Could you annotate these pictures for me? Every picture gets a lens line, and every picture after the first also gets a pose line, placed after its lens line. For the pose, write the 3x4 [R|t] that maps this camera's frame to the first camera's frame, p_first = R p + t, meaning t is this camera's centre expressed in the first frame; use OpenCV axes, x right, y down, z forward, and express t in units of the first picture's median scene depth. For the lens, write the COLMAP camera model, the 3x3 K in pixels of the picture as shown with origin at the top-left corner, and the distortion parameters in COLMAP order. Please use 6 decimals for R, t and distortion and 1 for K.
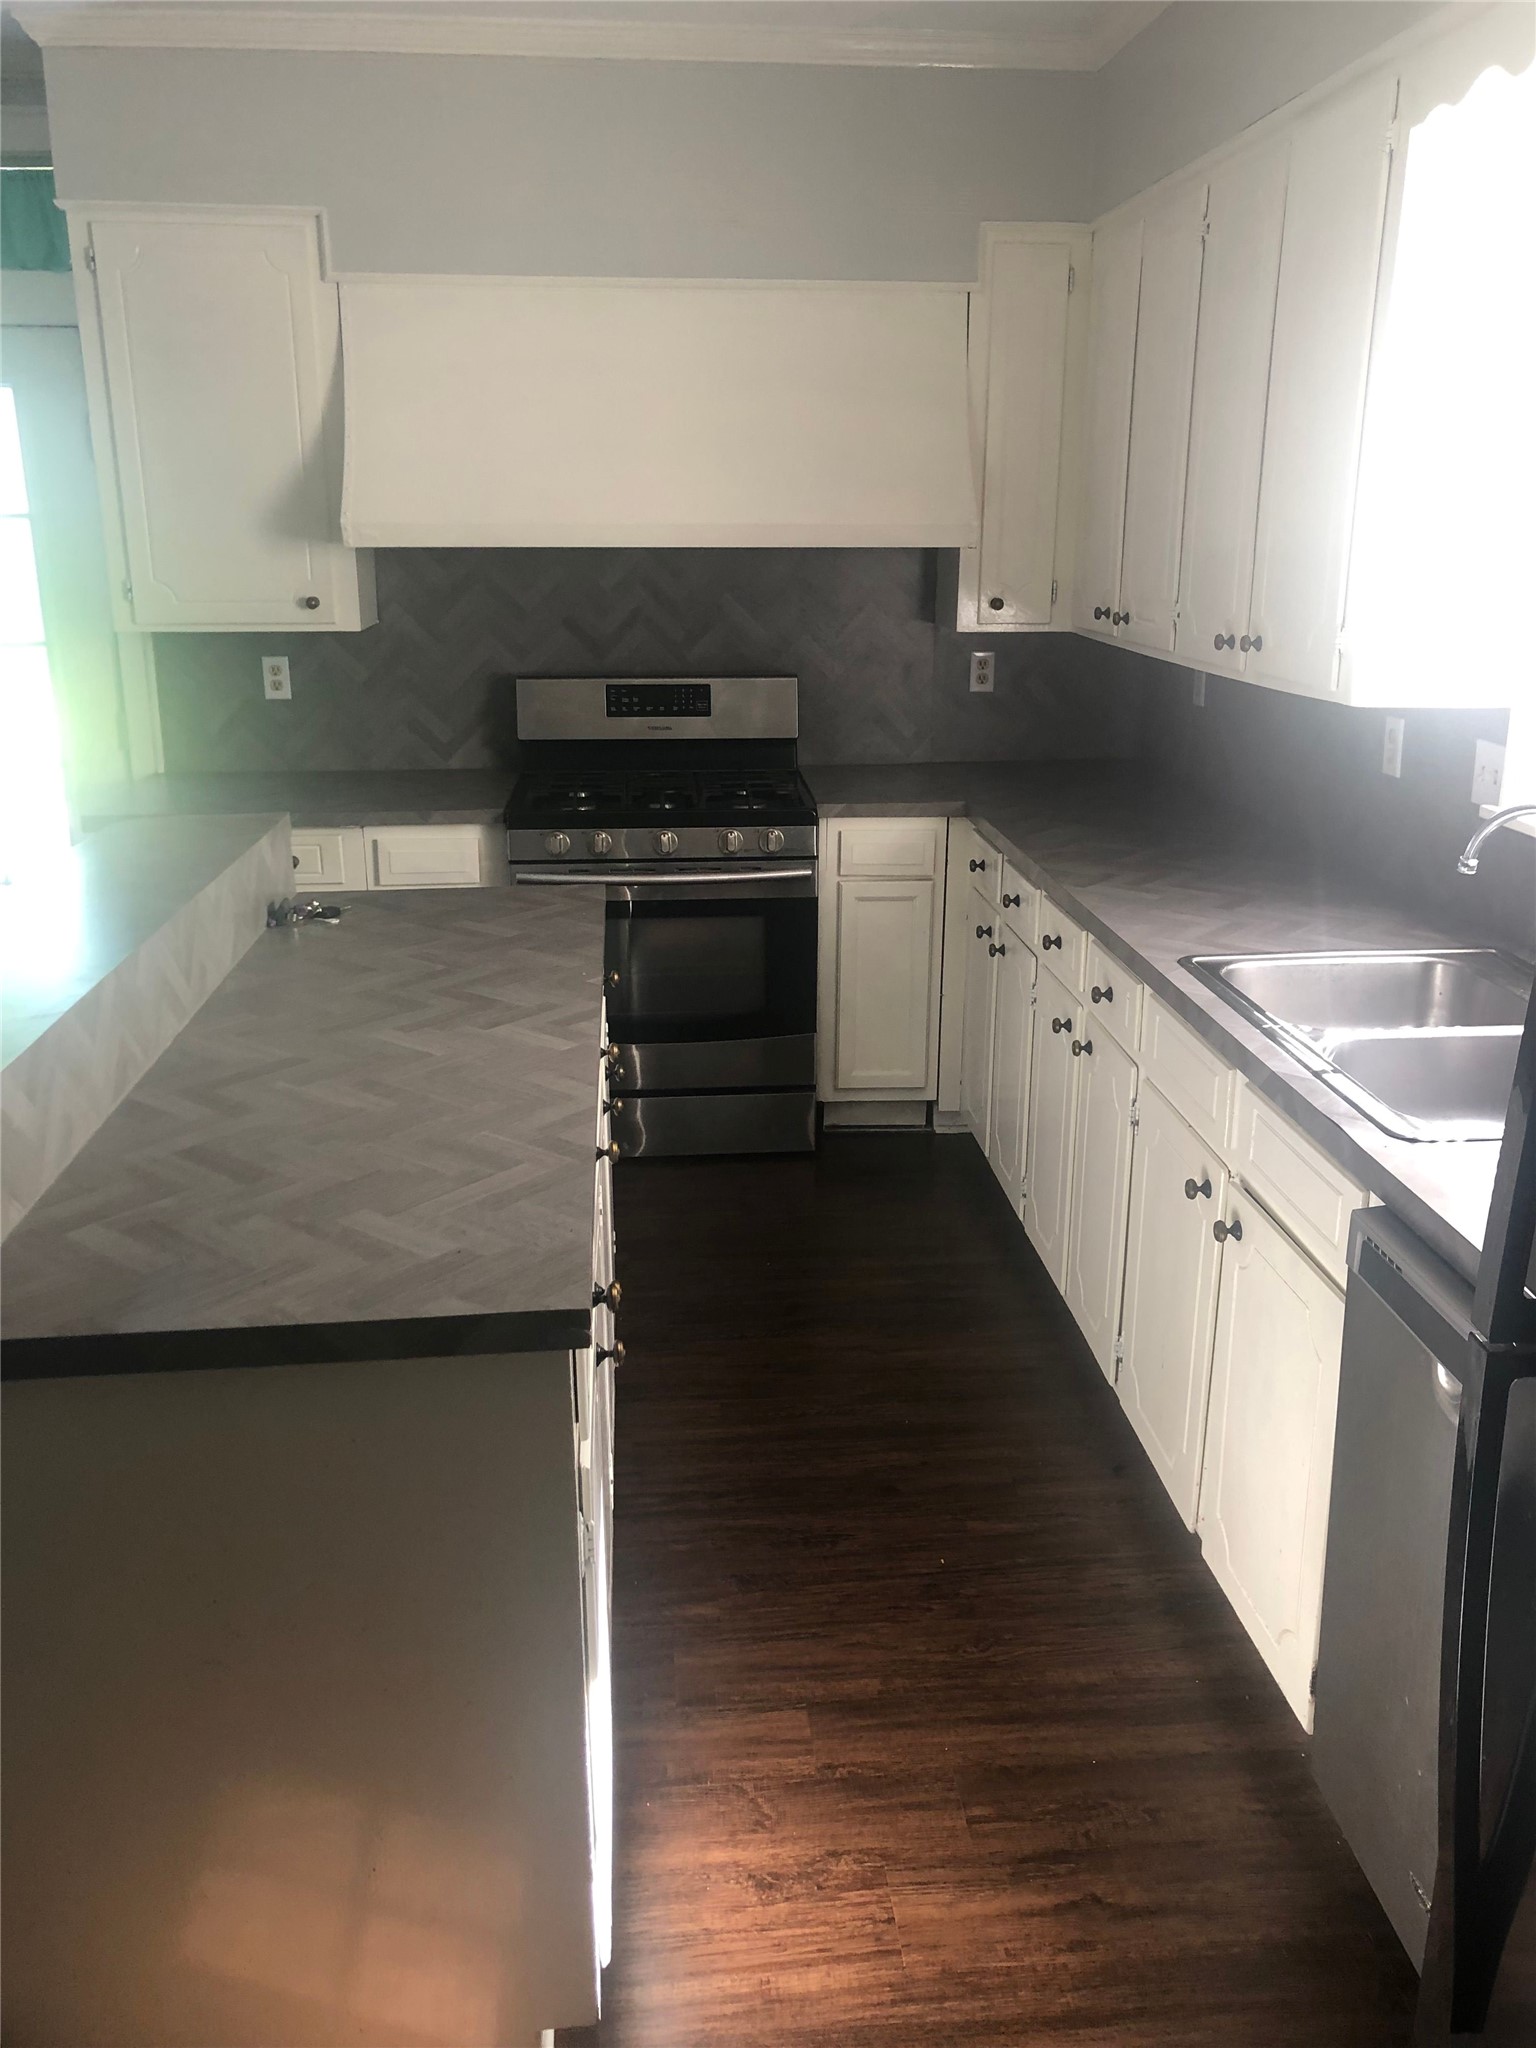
lens RADIAL K [[1671.5, 0, 807.6], [0, 1671.5, 1019.1], [0, 0, 1]] dist [-0.011431, -0.002843]
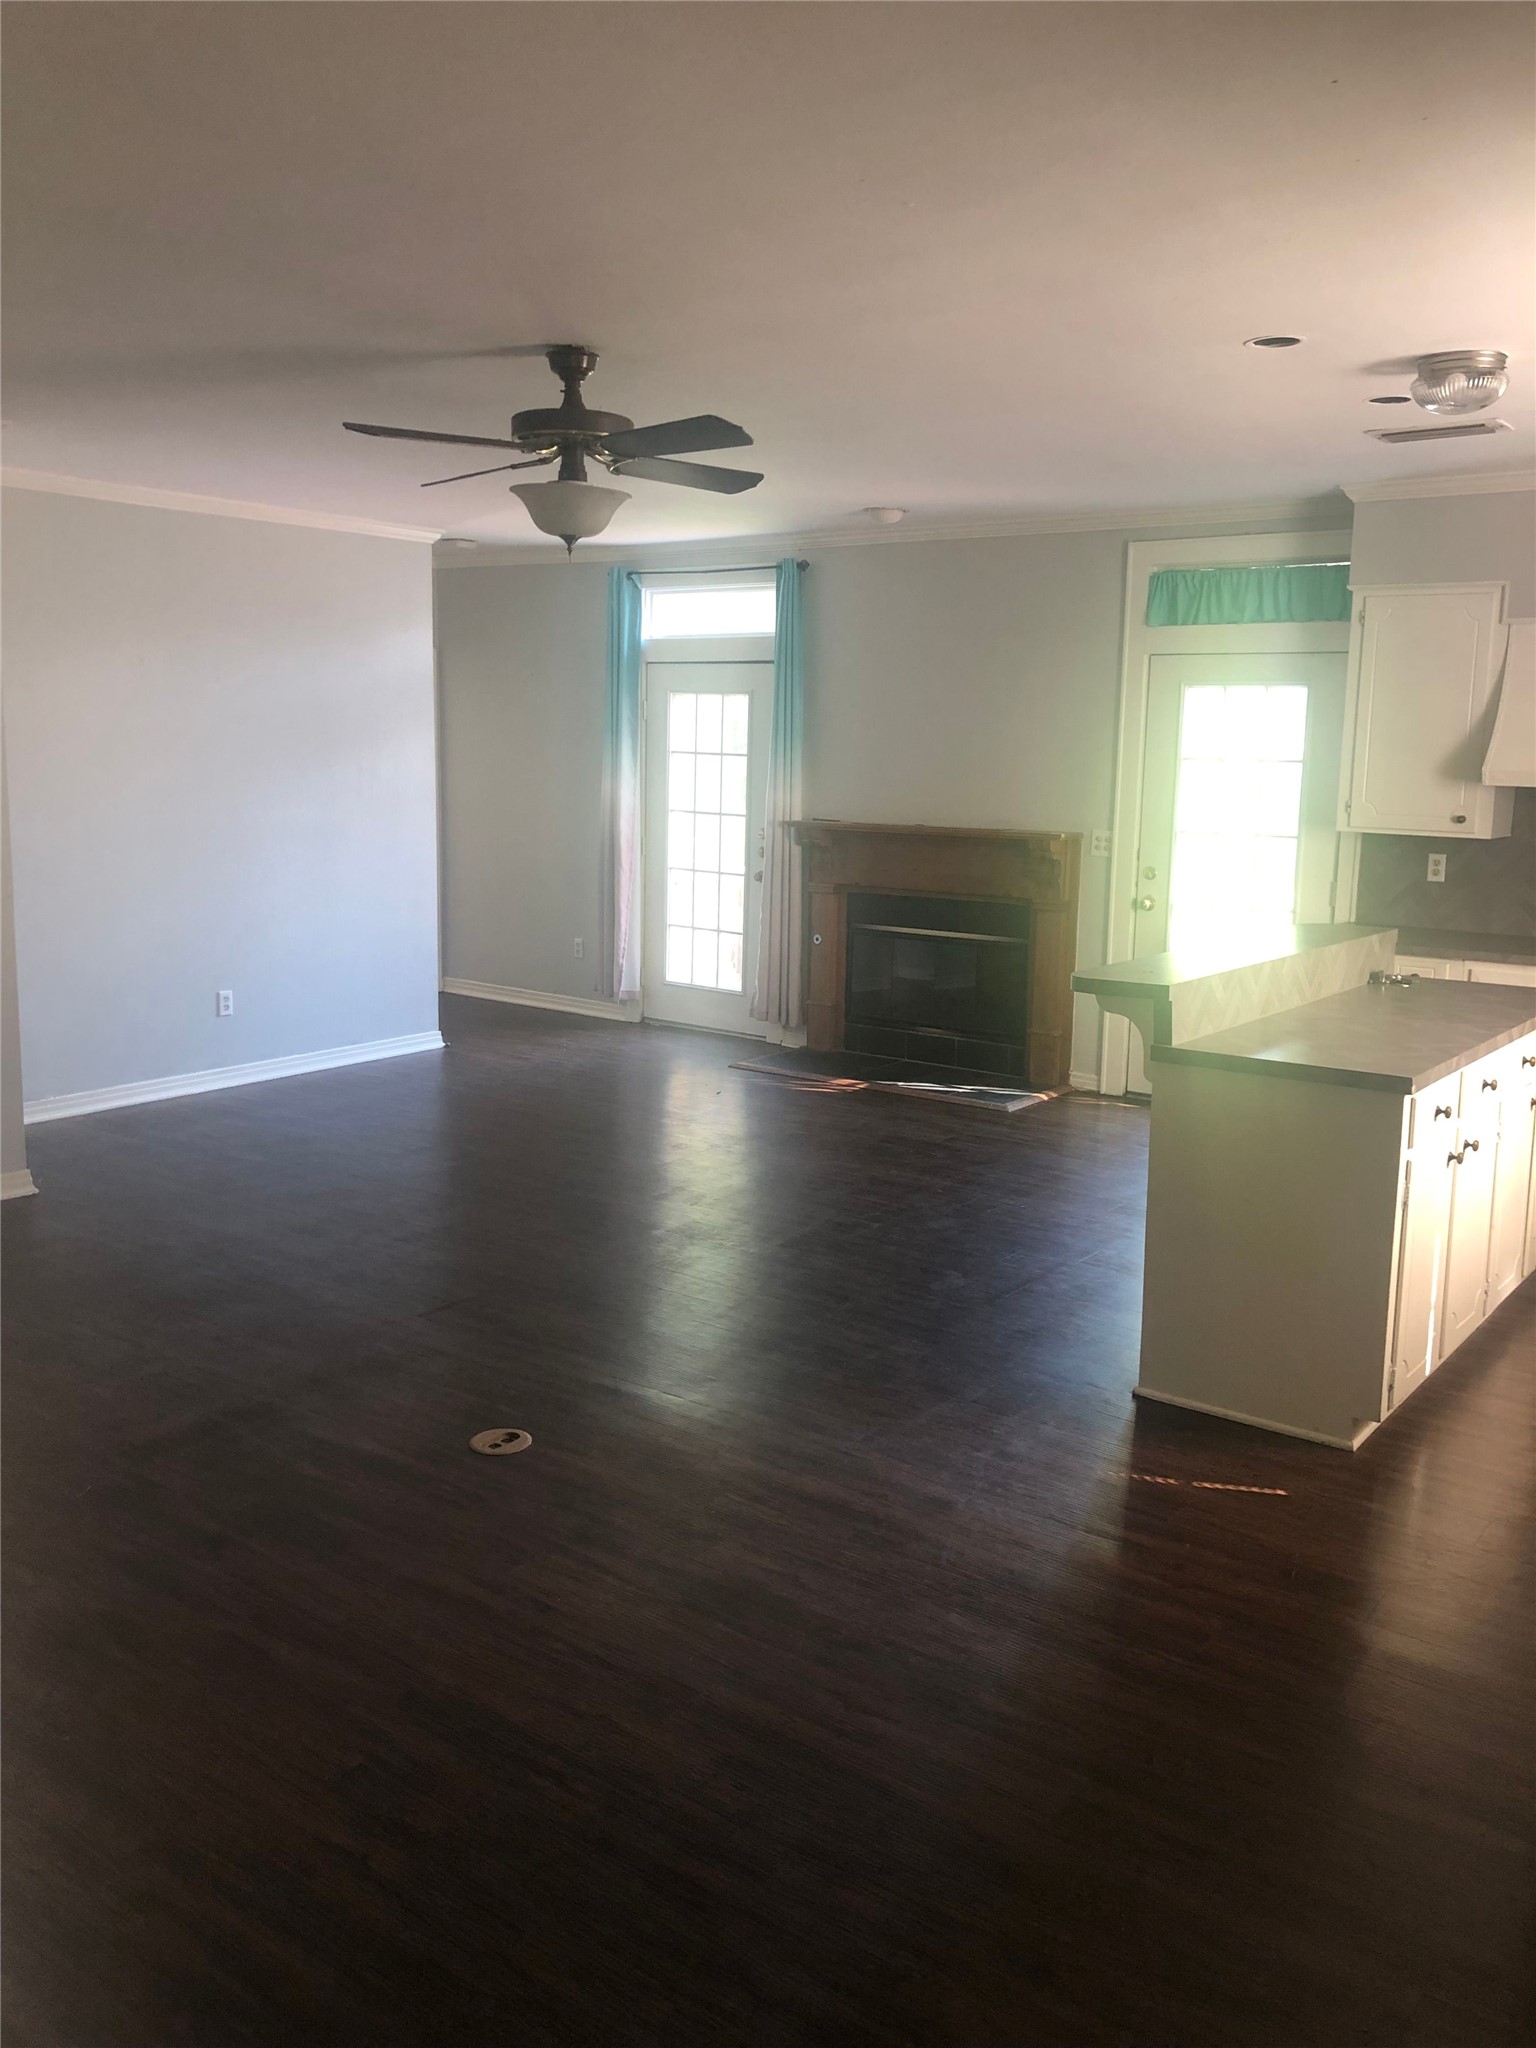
lens RADIAL K [[1671.5, 0, 807.6], [0, 1671.5, 1019.1], [0, 0, 1]] dist [-0.011431, -0.002843]
pose [[0.740899, 0.120594, -0.660701, 0.309836], [-0.211977, 0.975452, -0.059664, 0.158772], [0.637287, 0.184258, 0.748274, -0.535582]]
